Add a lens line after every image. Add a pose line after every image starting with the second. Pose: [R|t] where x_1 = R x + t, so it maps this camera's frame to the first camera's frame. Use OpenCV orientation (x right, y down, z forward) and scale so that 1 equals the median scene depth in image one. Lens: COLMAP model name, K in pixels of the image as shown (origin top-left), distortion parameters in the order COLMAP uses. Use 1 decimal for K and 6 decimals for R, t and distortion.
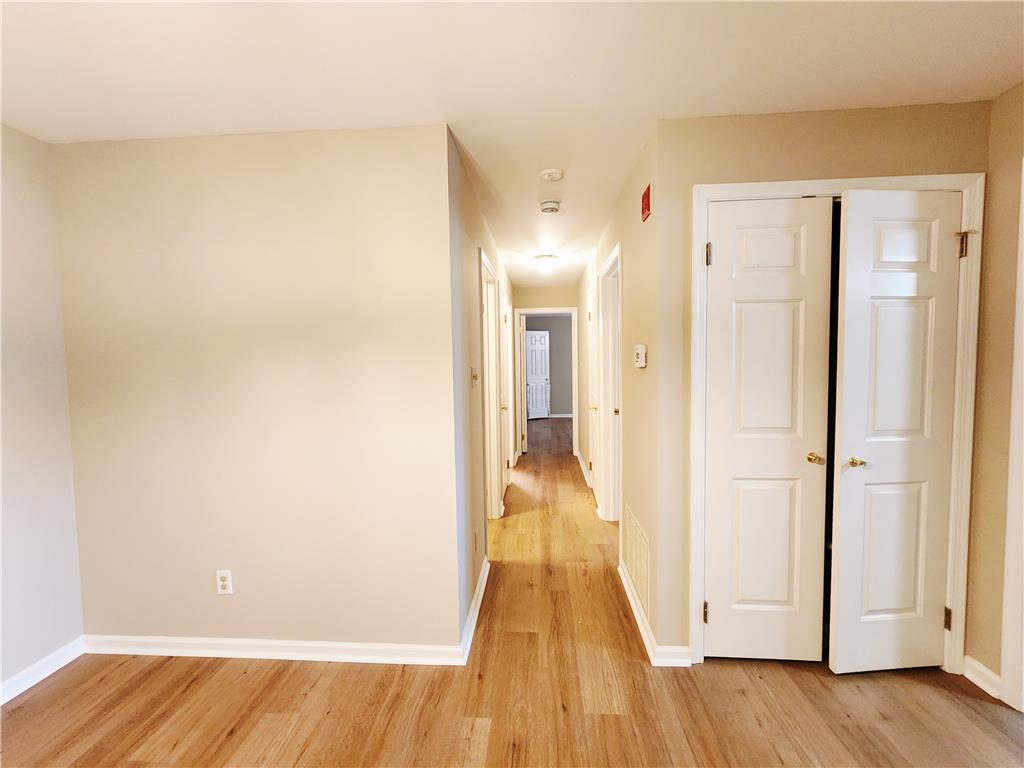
lens RADIAL K [[429.6, 0, 512.0], [0, 429.6, 384.0], [0, 0, 1]] dist [0.002448, 0.000277]
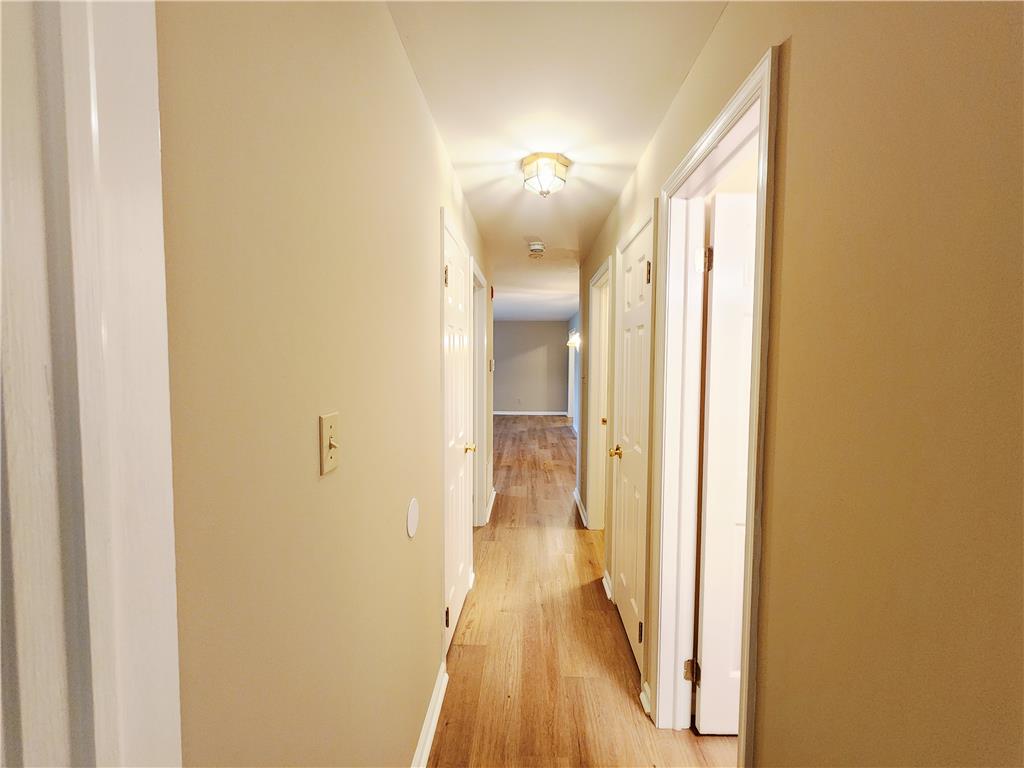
lens RADIAL K [[429.6, 0, 512.0], [0, 429.6, 384.0], [0, 0, 1]] dist [0.002448, 0.000277]
pose [[-0.999482, 0.015386, -0.028265, 0.188061], [0.012124, 0.993618, 0.112143, -0.144771], [0.029810, 0.111743, -0.993290, 2.131908]]
